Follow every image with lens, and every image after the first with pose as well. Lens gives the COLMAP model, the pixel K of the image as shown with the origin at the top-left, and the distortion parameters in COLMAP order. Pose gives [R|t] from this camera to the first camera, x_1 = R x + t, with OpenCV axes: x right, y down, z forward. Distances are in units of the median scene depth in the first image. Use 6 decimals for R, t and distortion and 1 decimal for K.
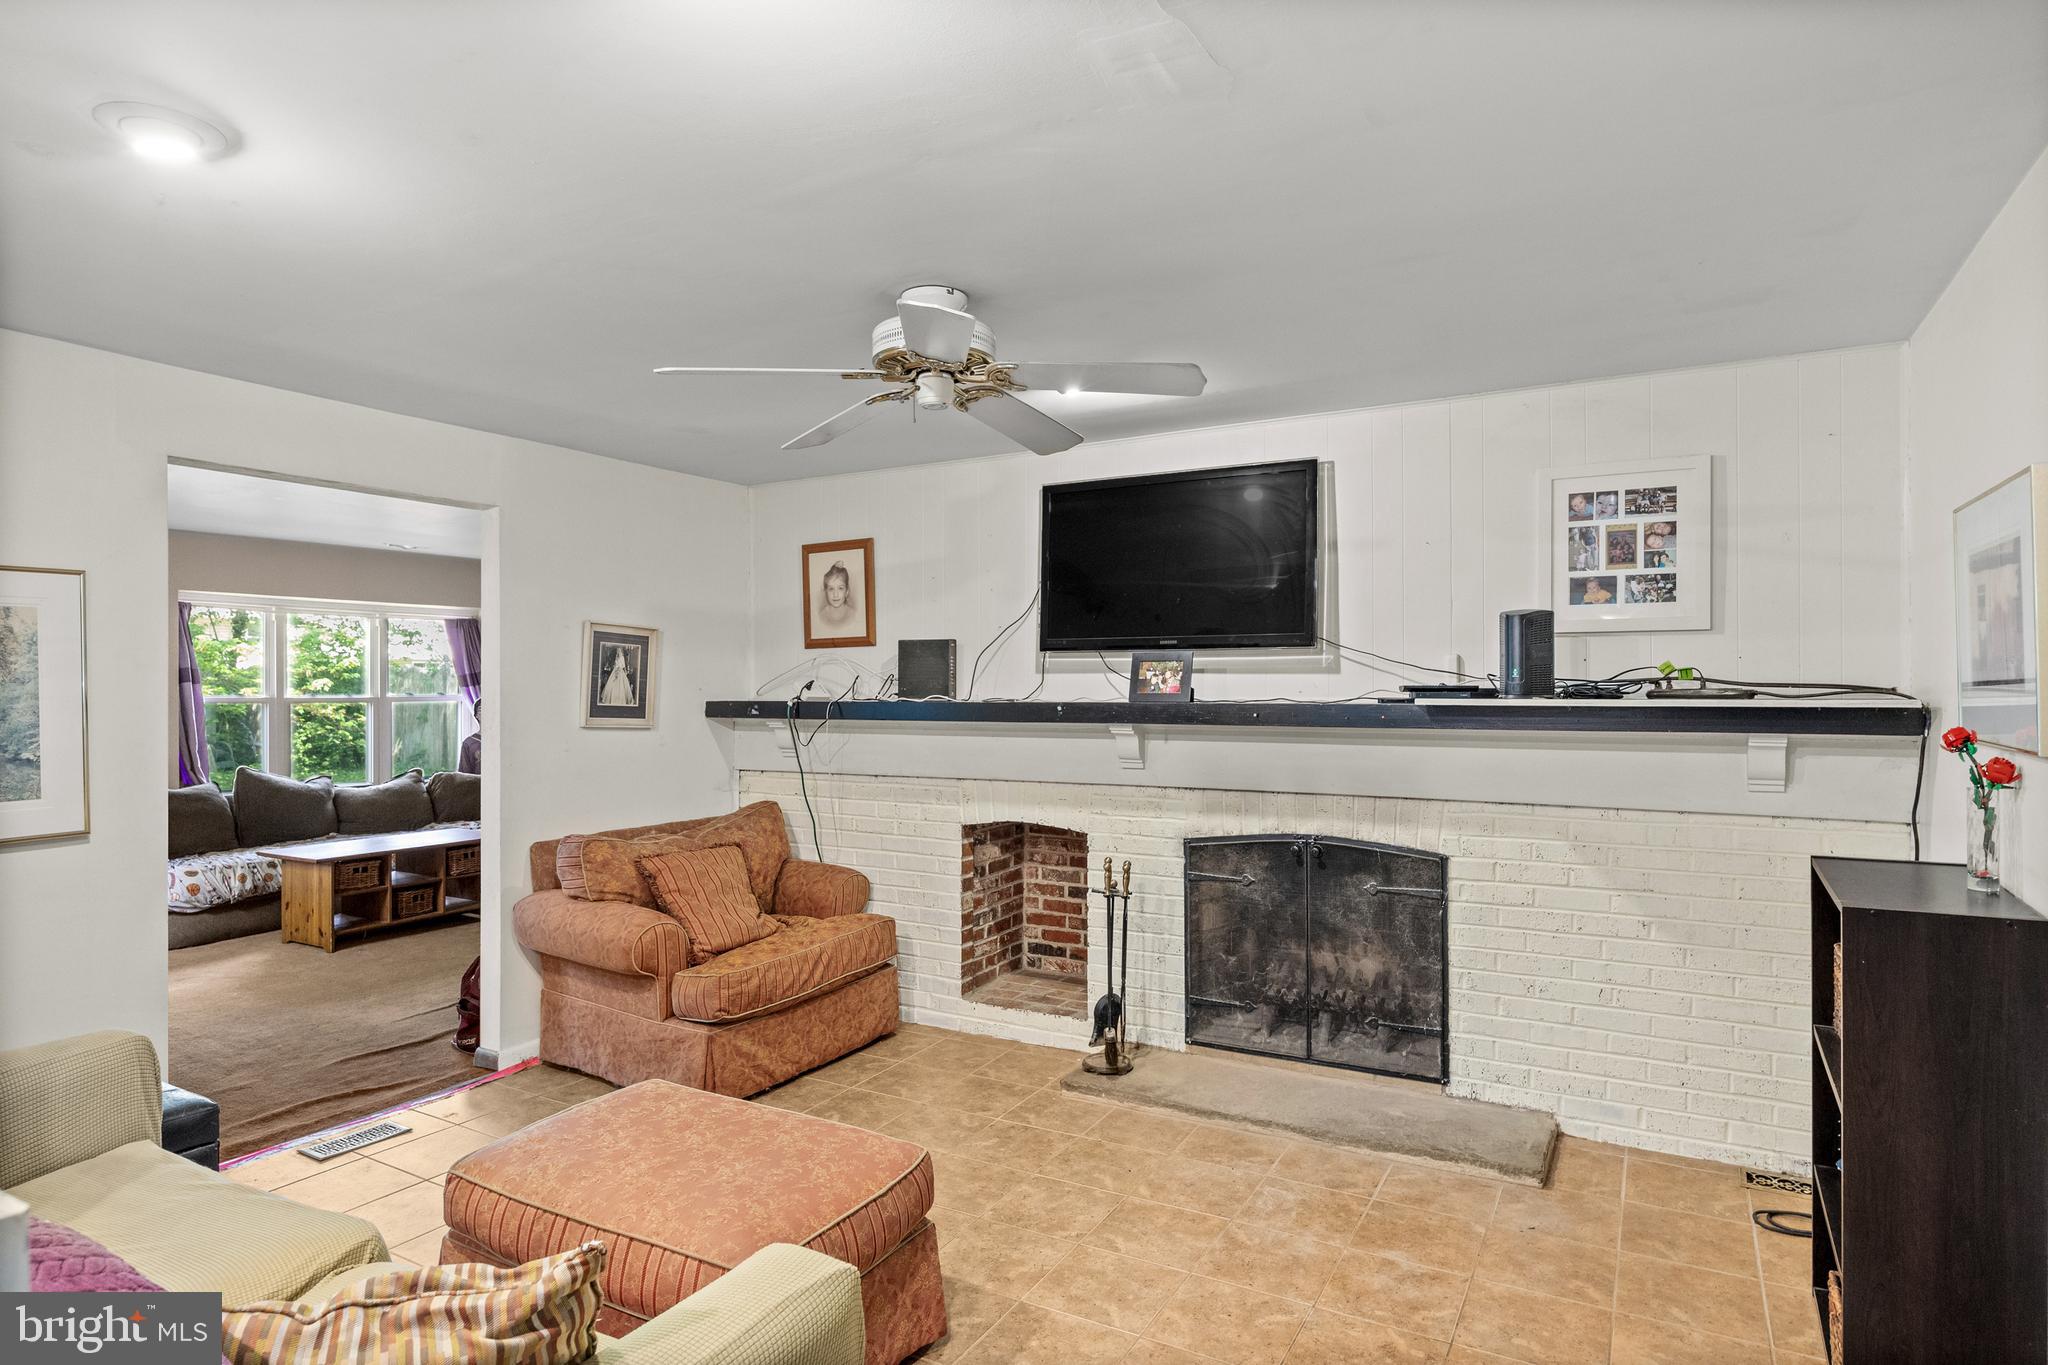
lens RADIAL K [[1167.5, 0, 1014.5], [0, 1167.5, 688.6], [0, 0, 1]] dist [-0.004760, -0.000485]
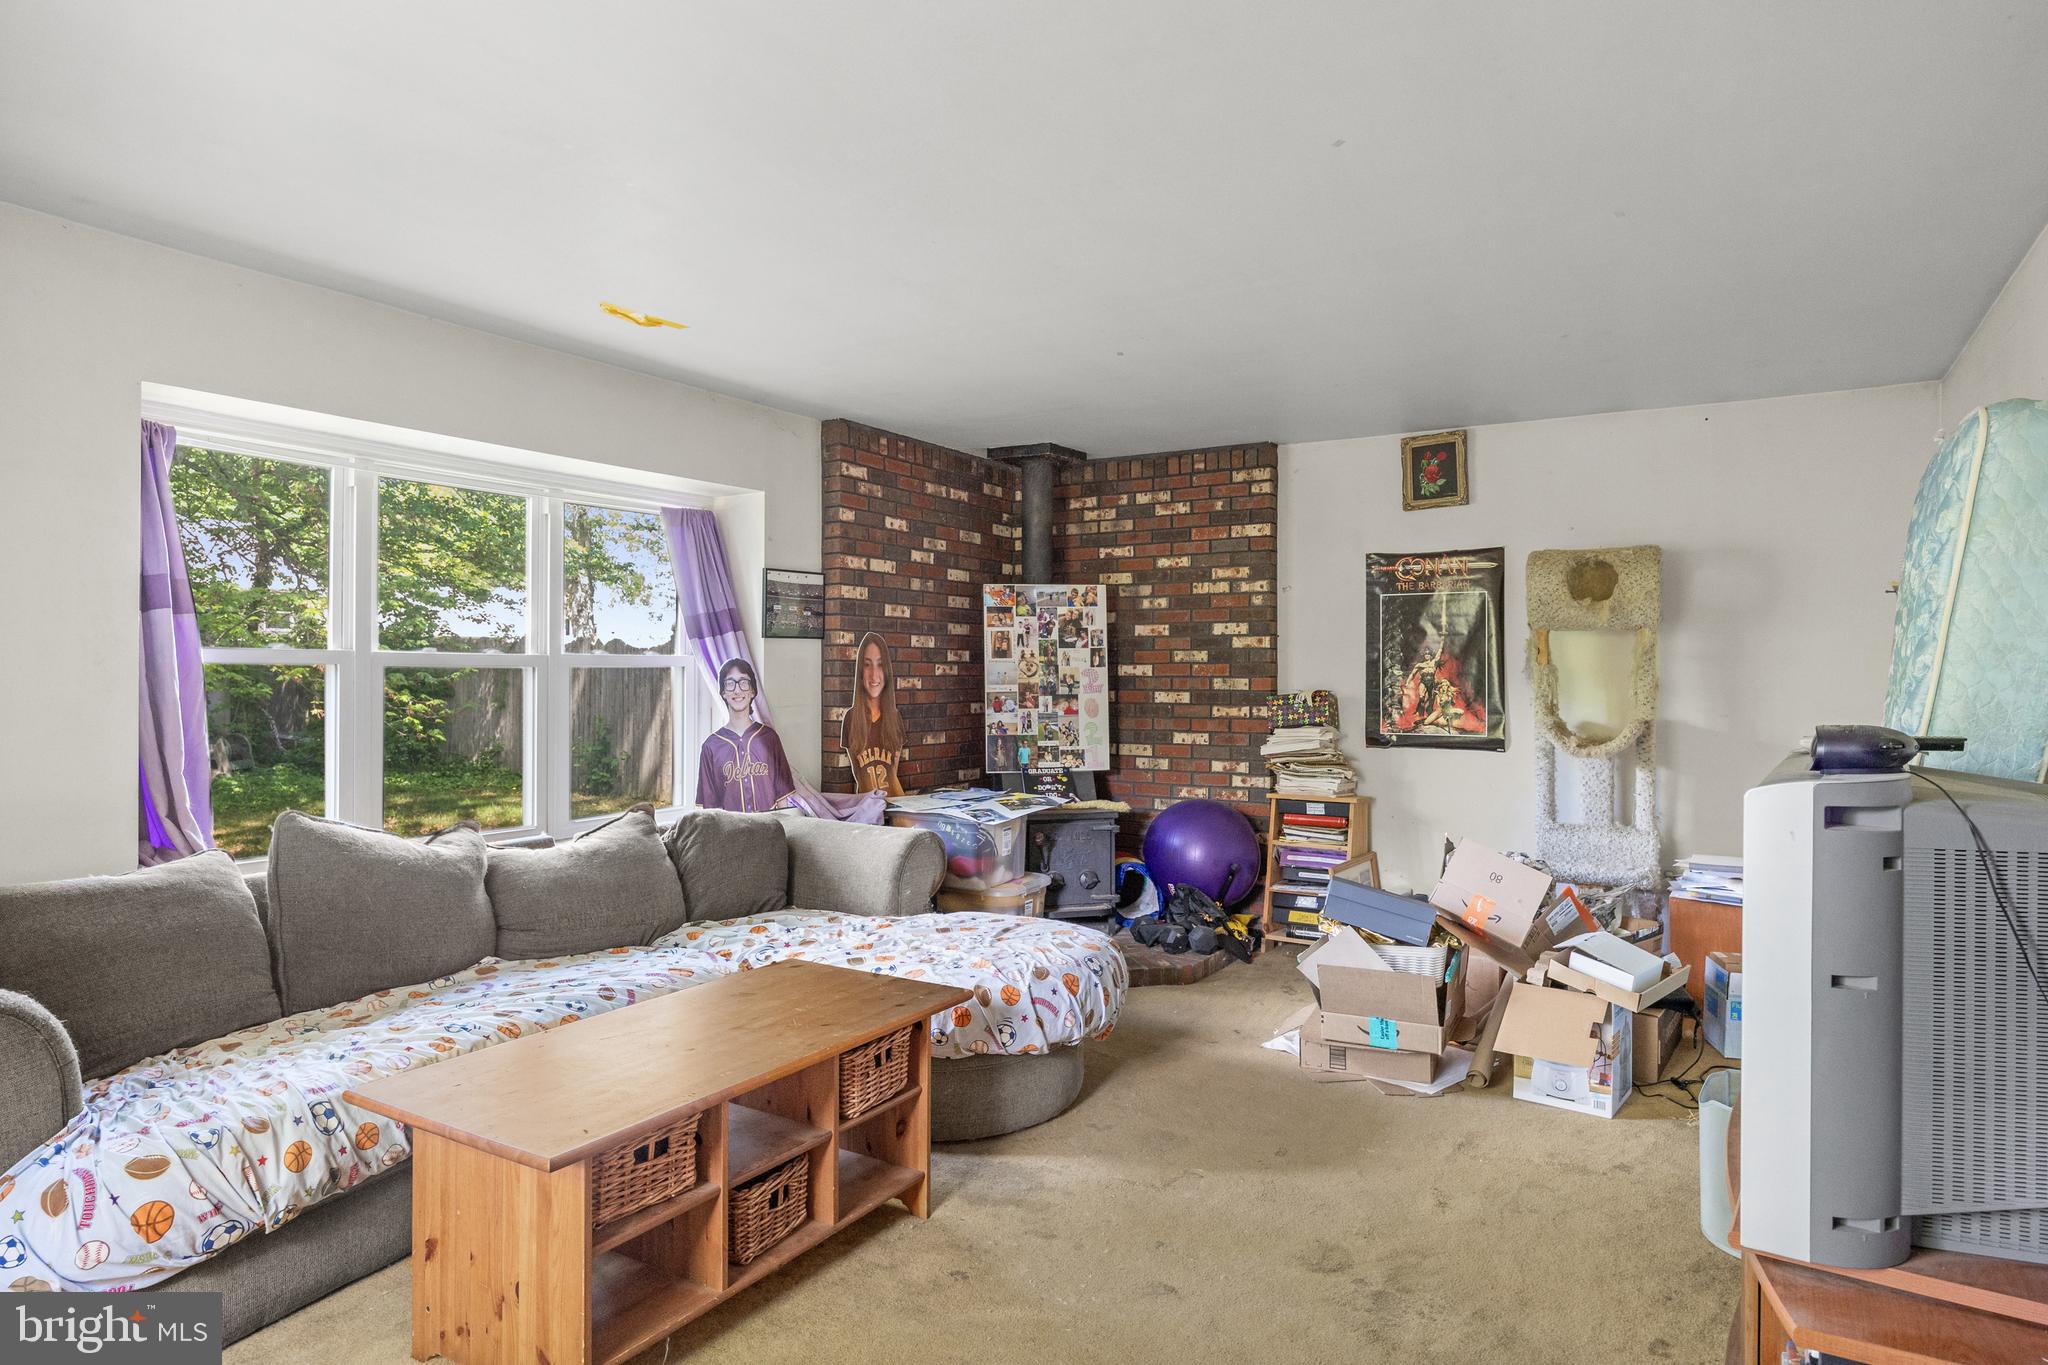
lens RADIAL K [[1211.9, 0, 1024.6], [0, 1211.9, 675.6], [0, 0, 1]] dist [-0.003148, -0.002472]
pose [[0.999772, 0.006771, -0.020231, -0.422088], [-0.006762, 0.999977, 0.000482, 0.018195], [0.020234, -0.000345, 0.999795, 0.618080]]
